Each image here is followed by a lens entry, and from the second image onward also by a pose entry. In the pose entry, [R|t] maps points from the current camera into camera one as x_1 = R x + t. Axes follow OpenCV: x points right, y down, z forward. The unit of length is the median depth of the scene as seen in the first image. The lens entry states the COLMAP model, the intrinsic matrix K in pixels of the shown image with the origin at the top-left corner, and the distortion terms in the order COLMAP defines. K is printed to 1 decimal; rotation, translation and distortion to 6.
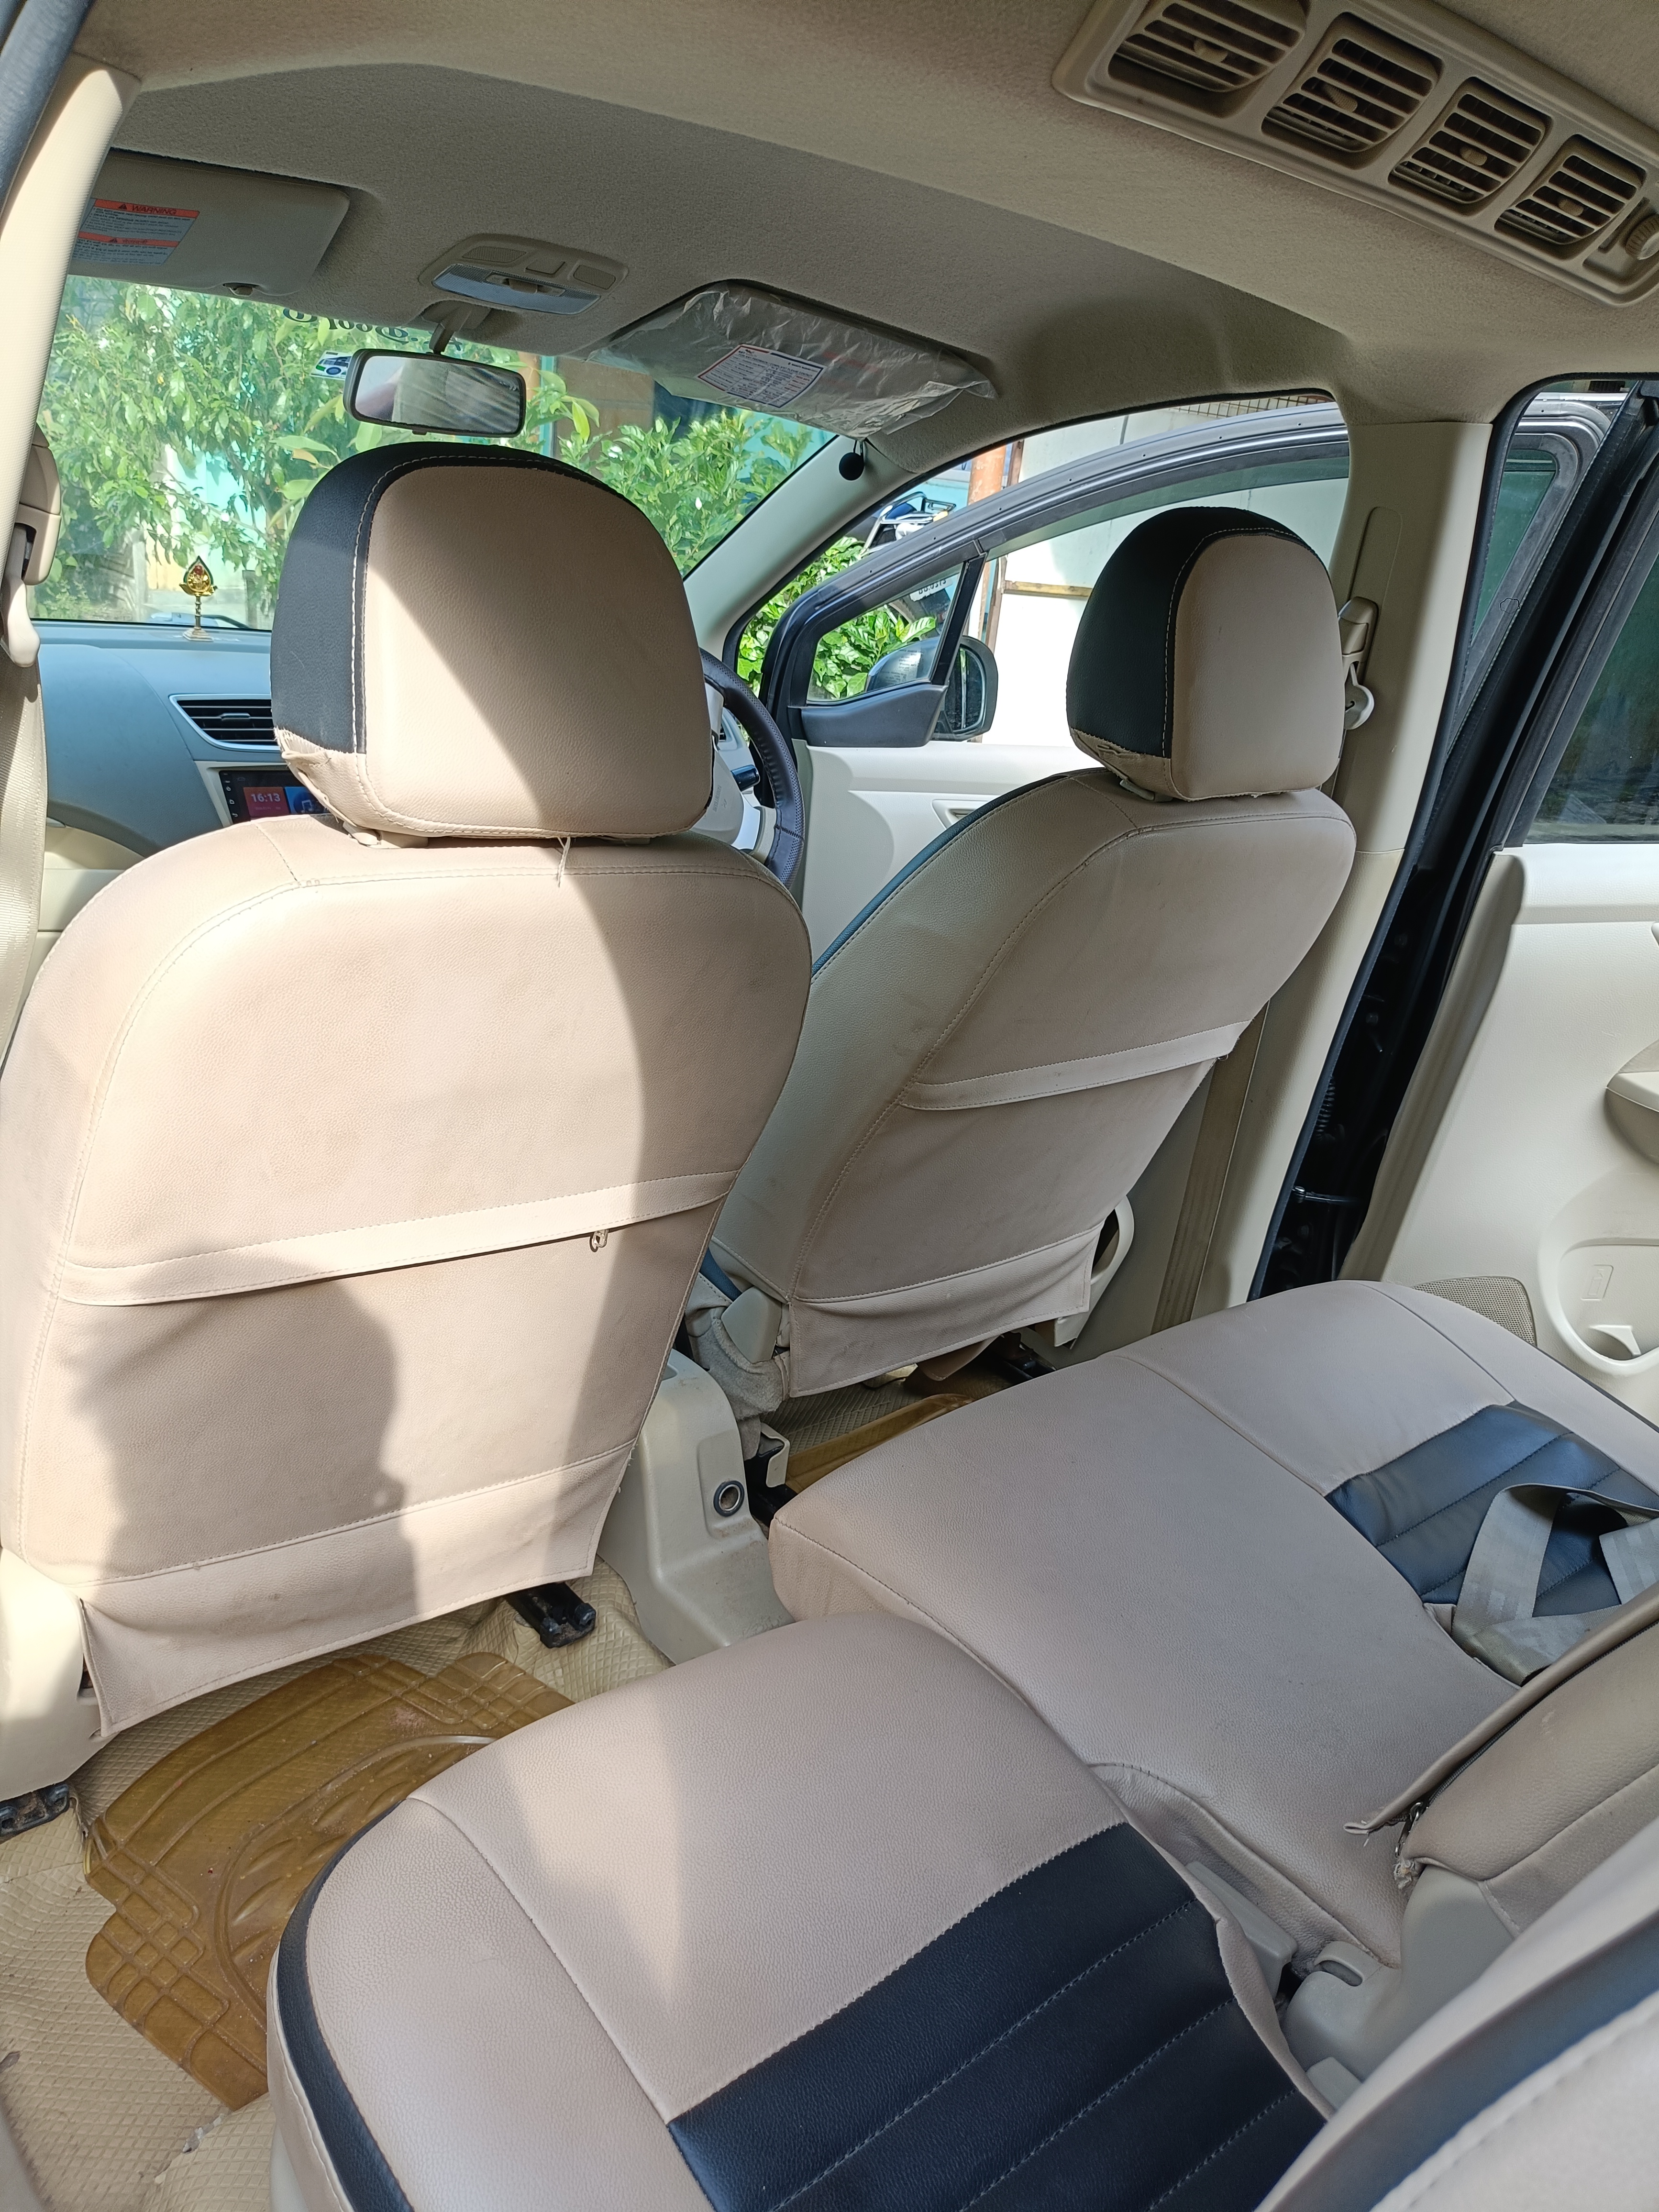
lens RADIAL K [[1648.3, 0, 825.1], [0, 1648.3, 1119.8], [0, 0, 1]] dist [0.034983, -0.040825]
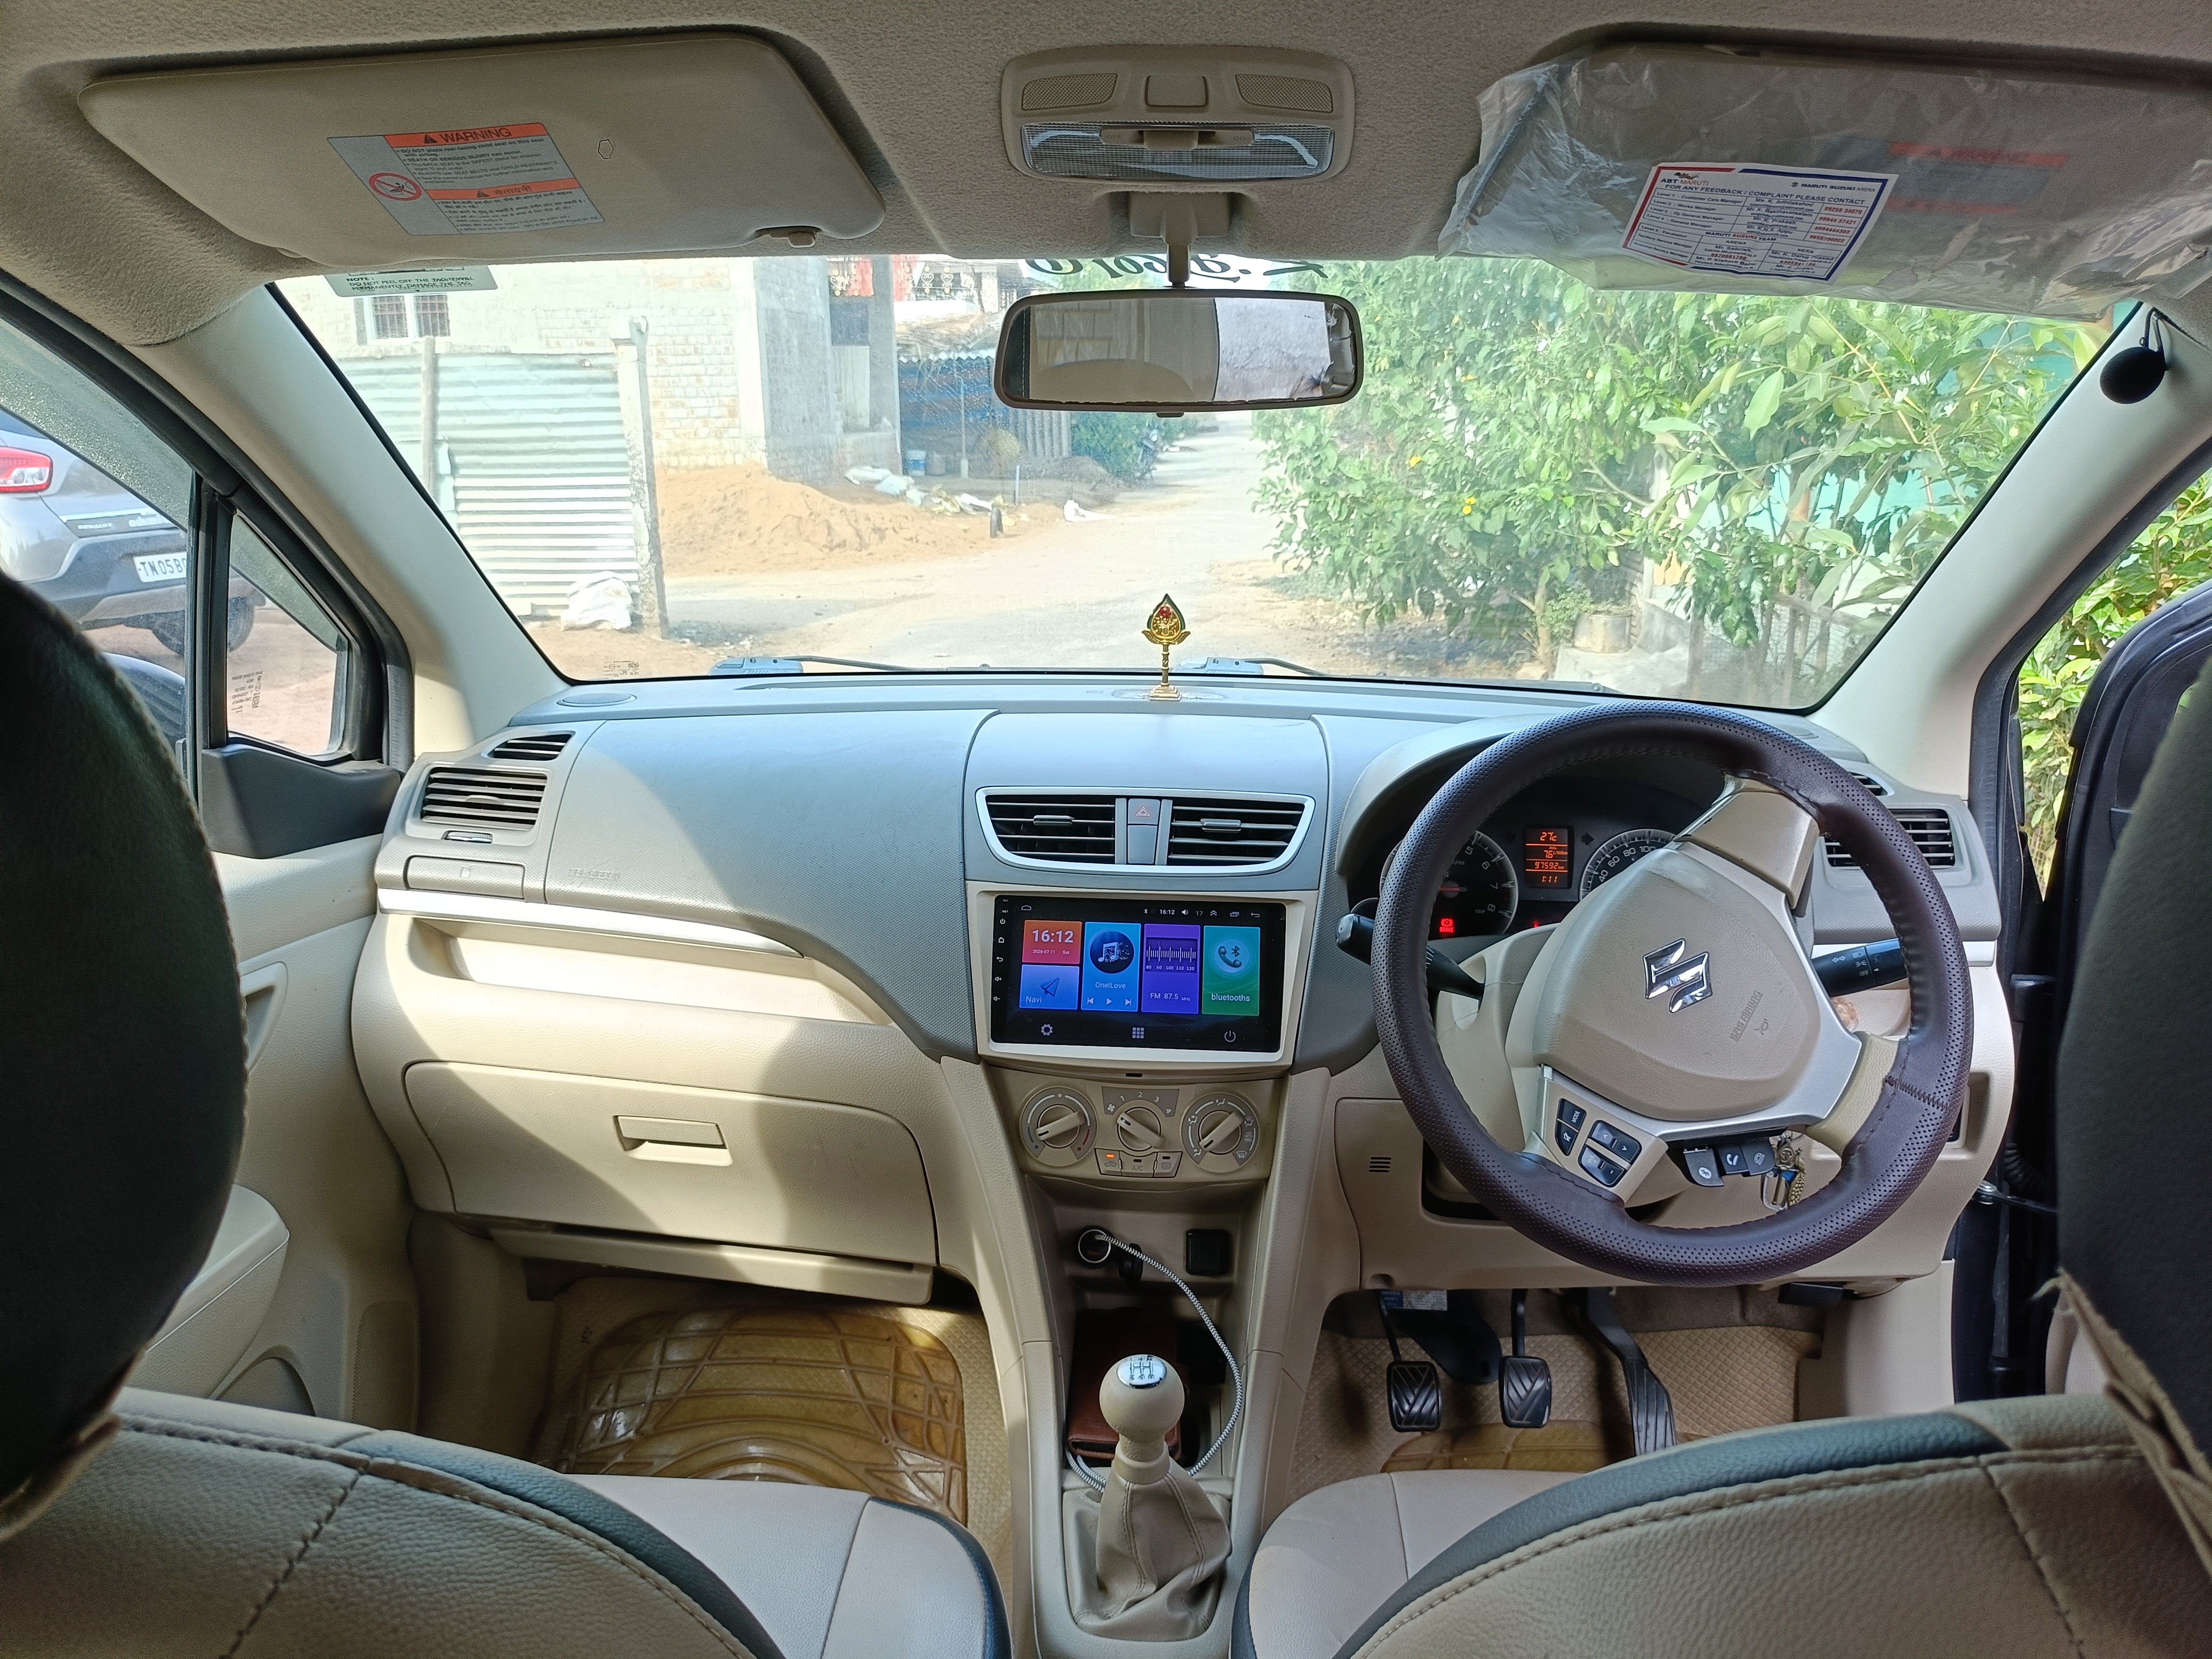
lens RADIAL K [[1648.3, 0, 1106.0], [0, 1648.3, 829.5], [0, 0, 1]] dist [0.034983, -0.040825]
pose [[0.713875, 0.069014, -0.696864, 0.148730], [-0.174804, 0.981191, -0.081899, -0.173198], [0.678105, 0.180280, 0.712512, 0.477575]]
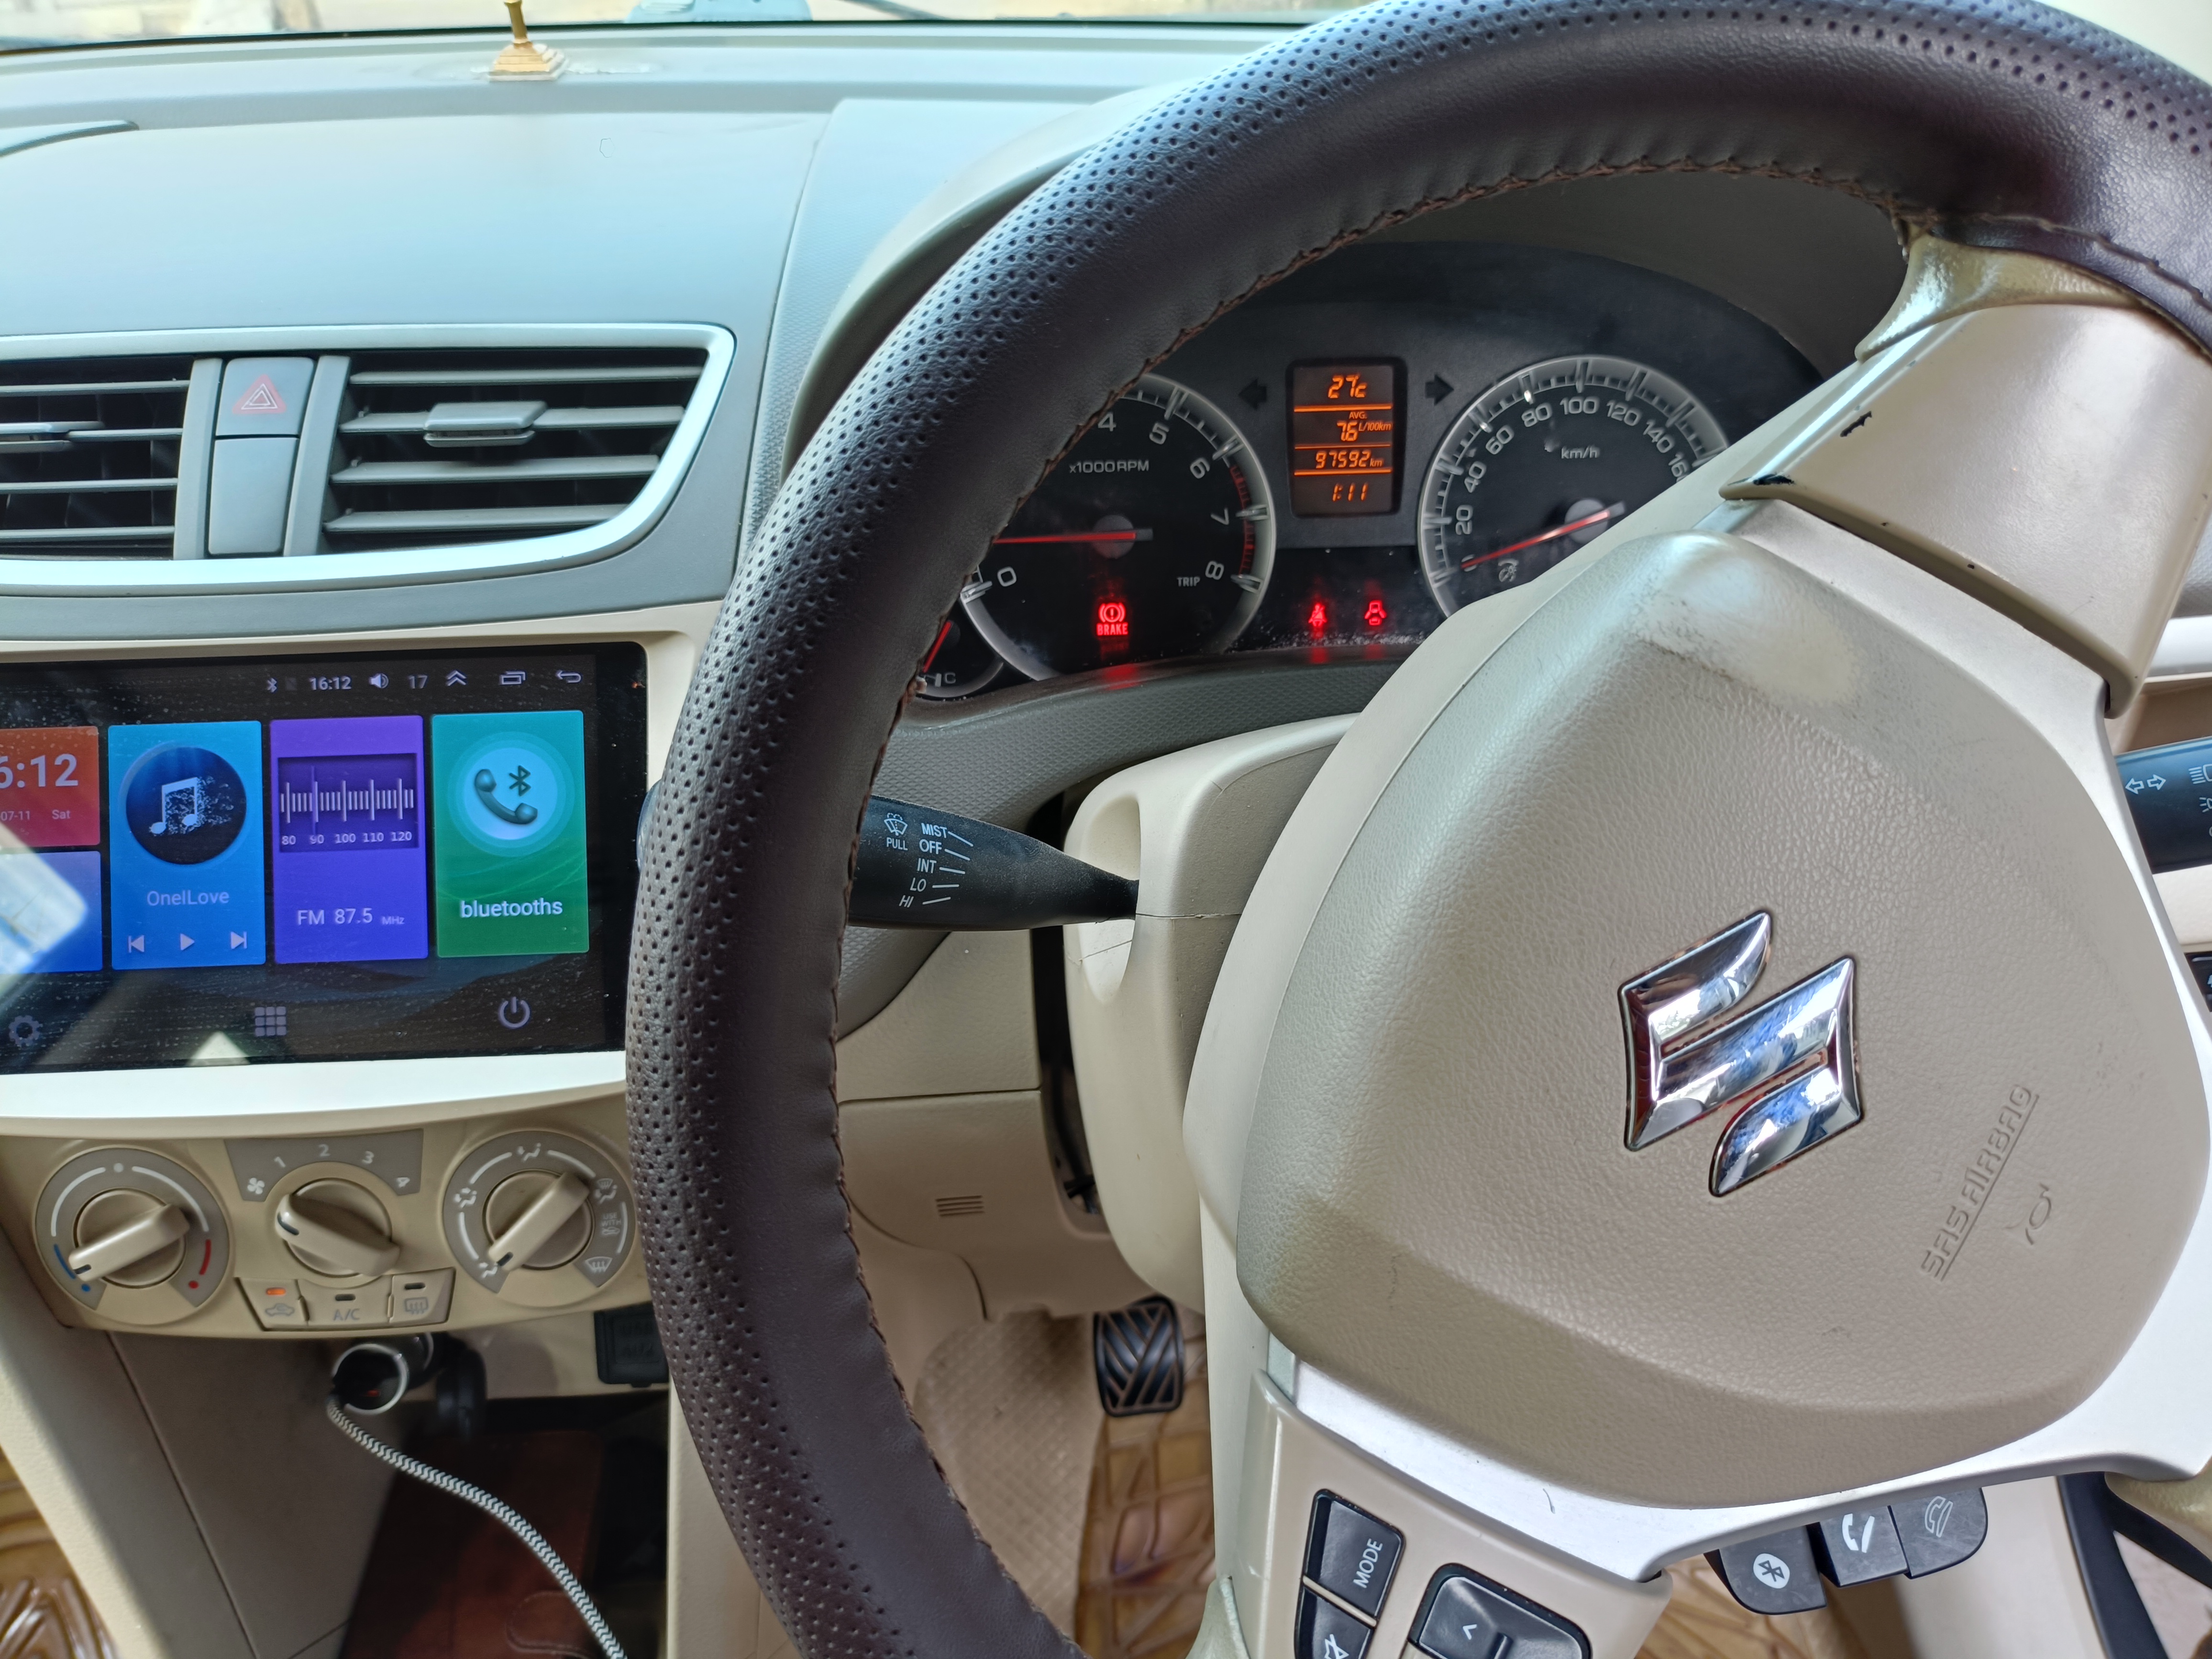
lens RADIAL K [[1648.3, 0, 1106.0], [0, 1648.3, 829.5], [0, 0, 1]] dist [0.034983, -0.040825]
pose [[0.774230, 0.234152, -0.587997, -0.047555], [-0.114643, 0.965562, 0.233552, -0.247644], [0.622435, -0.113414, 0.774411, 0.841431]]
